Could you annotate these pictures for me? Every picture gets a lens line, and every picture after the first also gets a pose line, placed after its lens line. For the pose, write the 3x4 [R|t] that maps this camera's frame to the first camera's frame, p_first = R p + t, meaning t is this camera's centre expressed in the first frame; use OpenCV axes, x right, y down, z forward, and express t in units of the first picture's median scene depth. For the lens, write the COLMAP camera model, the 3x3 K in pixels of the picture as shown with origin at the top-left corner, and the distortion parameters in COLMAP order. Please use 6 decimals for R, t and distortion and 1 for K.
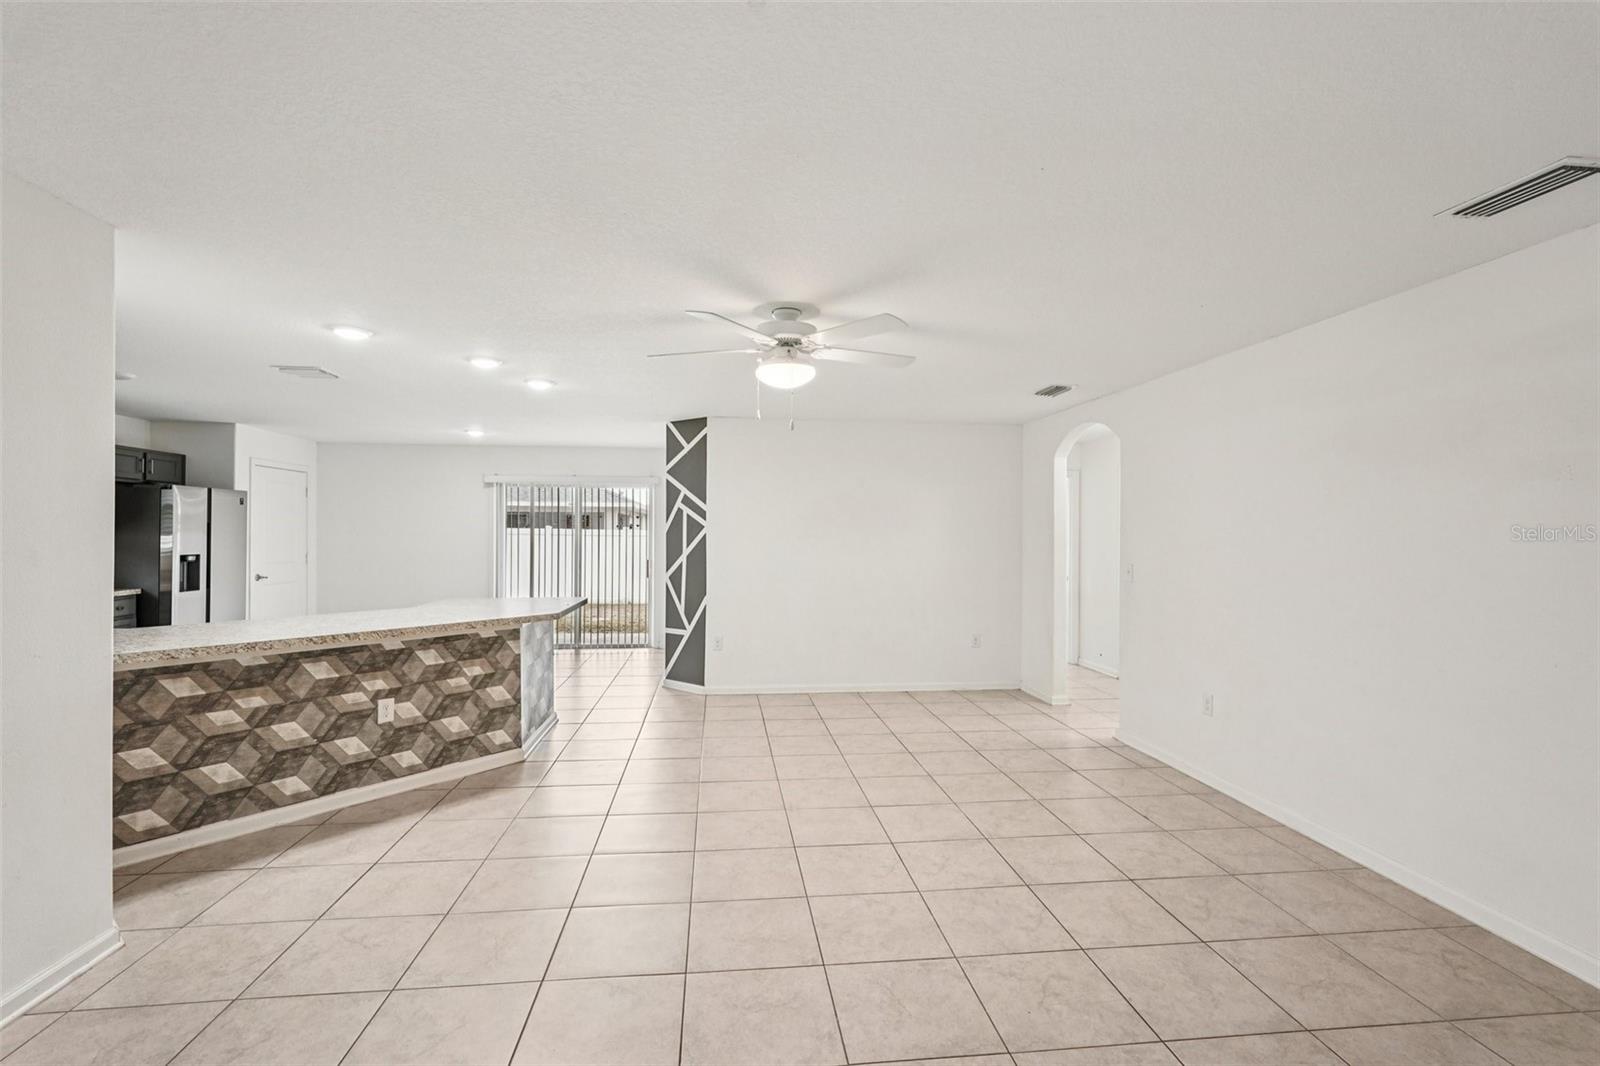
lens RADIAL K [[710.1, 0, 802.8], [0, 710.1, 530.9], [0, 0, 1]] dist [-0.015056, 0.008228]
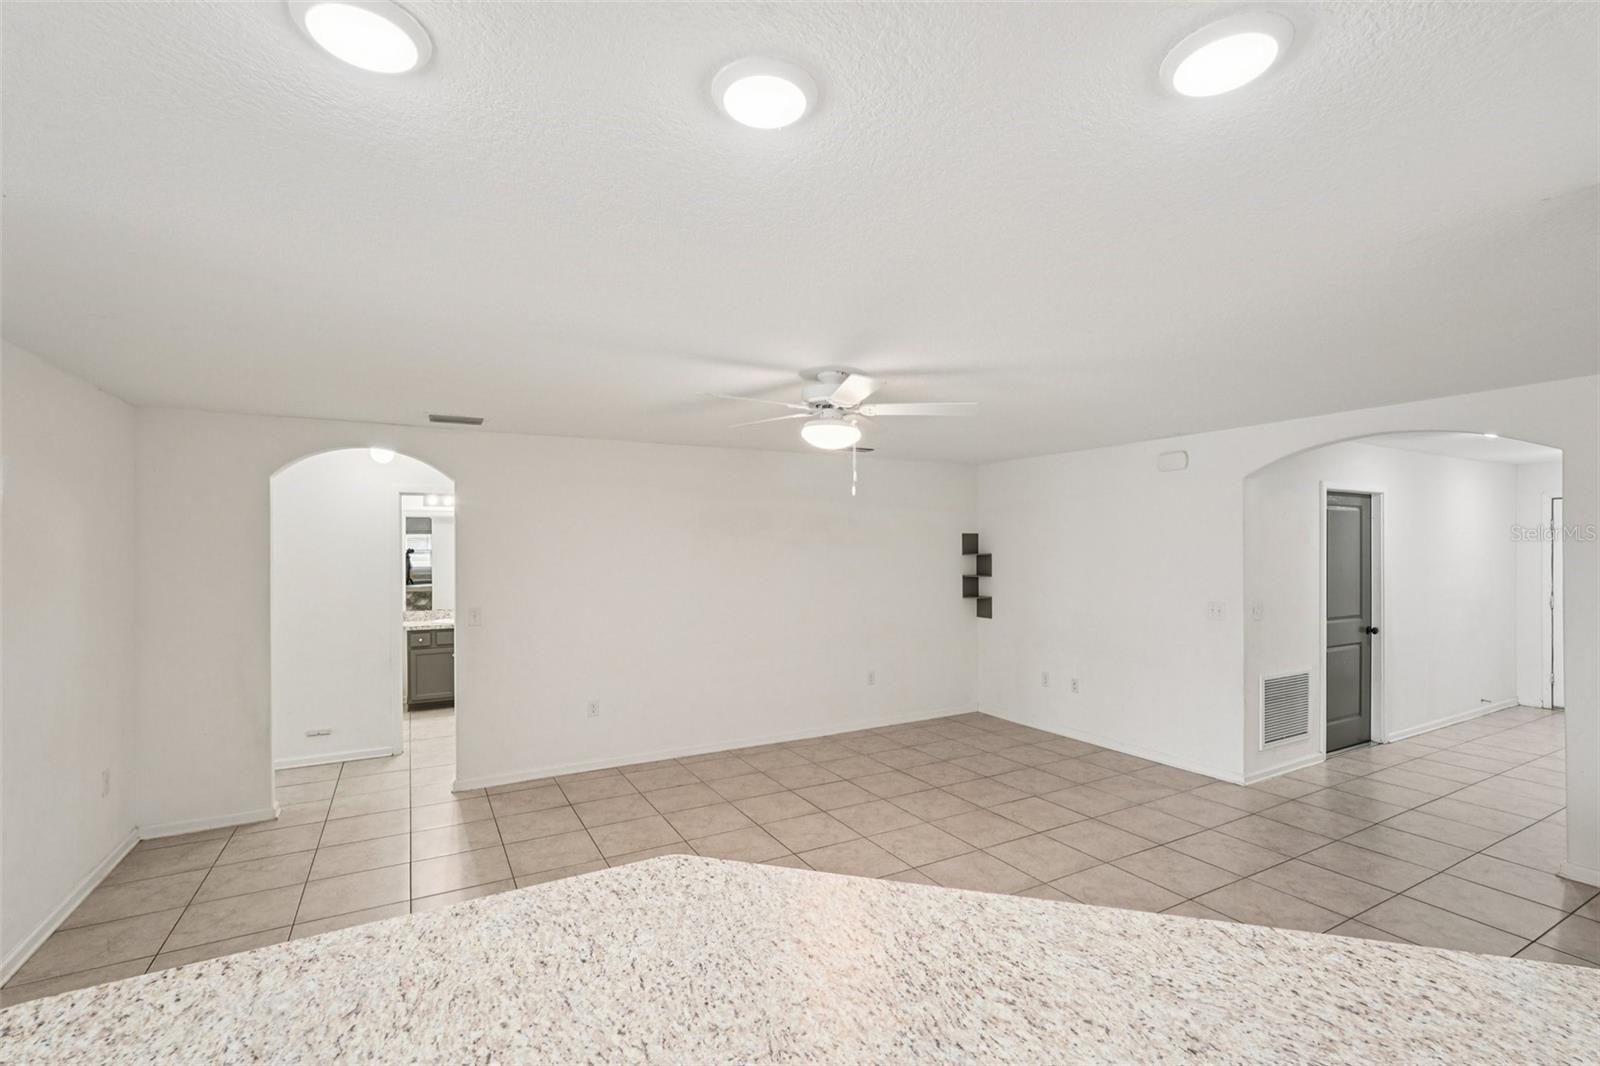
lens RADIAL K [[710.1, 0, 802.8], [0, 710.1, 548.1], [0, 0, 1]] dist [-0.015056, 0.008228]
pose [[-0.375366, -0.006225, 0.926856, -0.699954], [-0.001259, 0.999980, 0.006206, -0.048734], [-0.926876, 0.001163, -0.375366, 1.049707]]
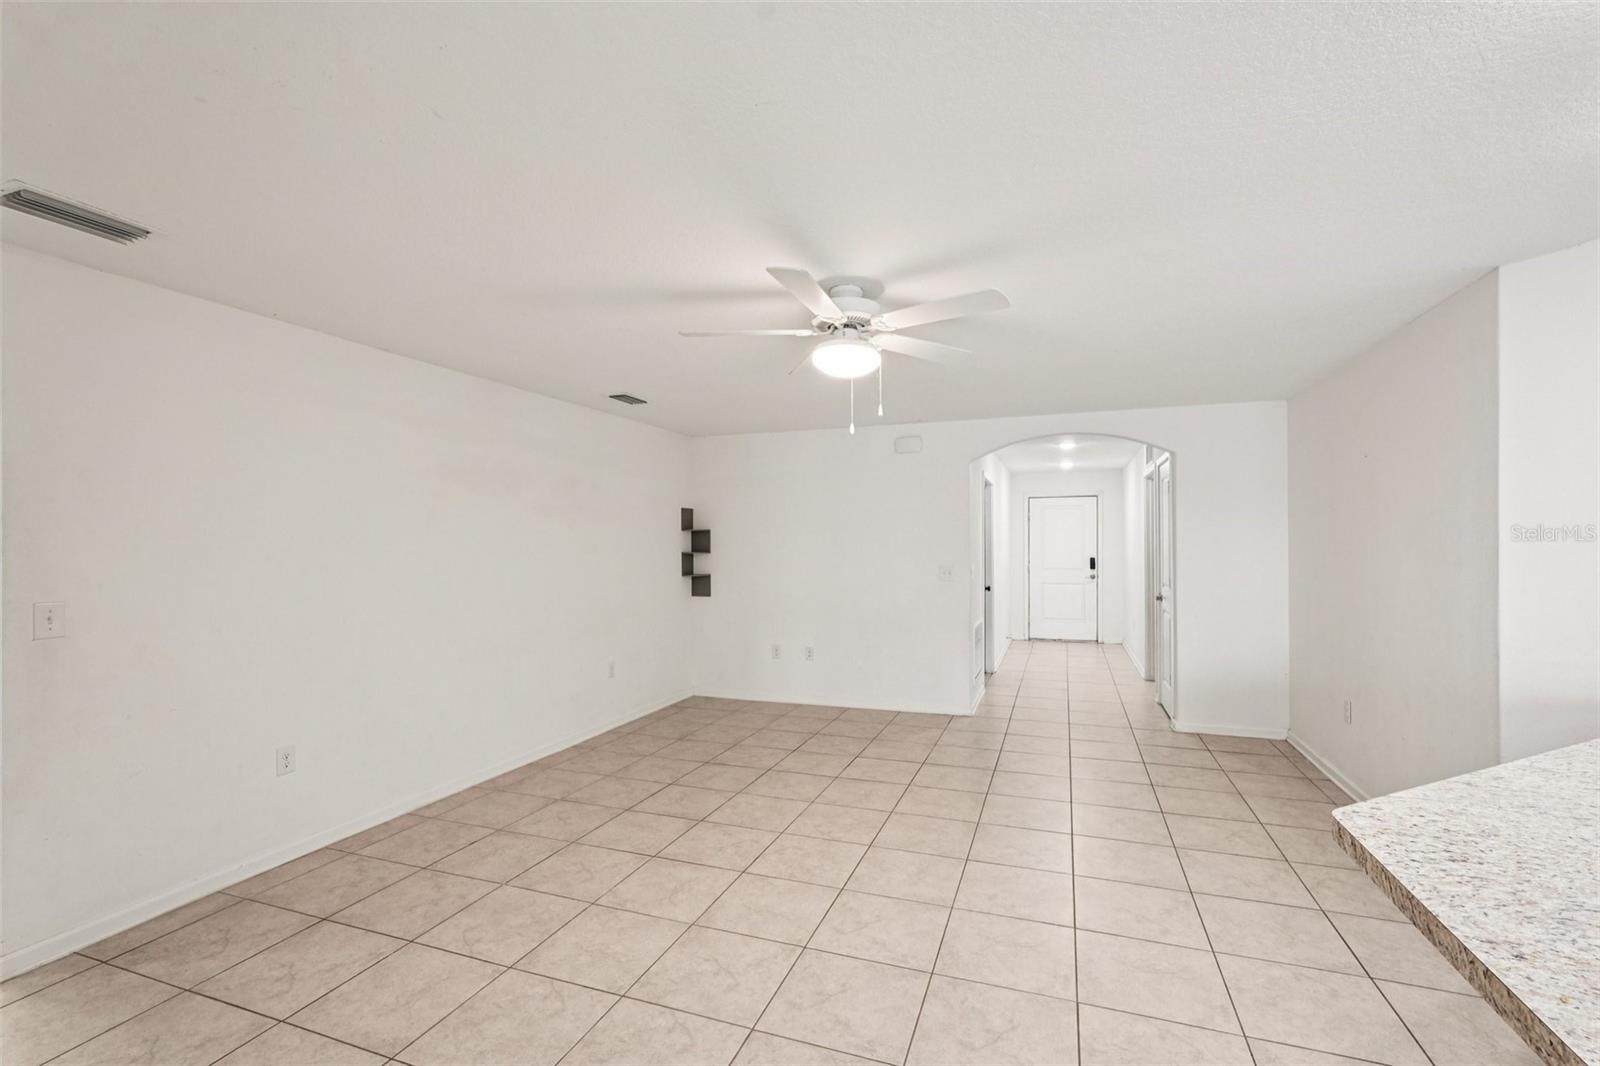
lens RADIAL K [[710.1, 0, 799.1], [0, 710.1, 541.4], [0, 0, 1]] dist [-0.015056, 0.008228]
pose [[-0.887039, -0.001122, 0.461694, -0.277777], [-0.002278, 0.999996, -0.001947, 0.000288], [-0.461689, -0.002779, -0.887037, 1.333813]]
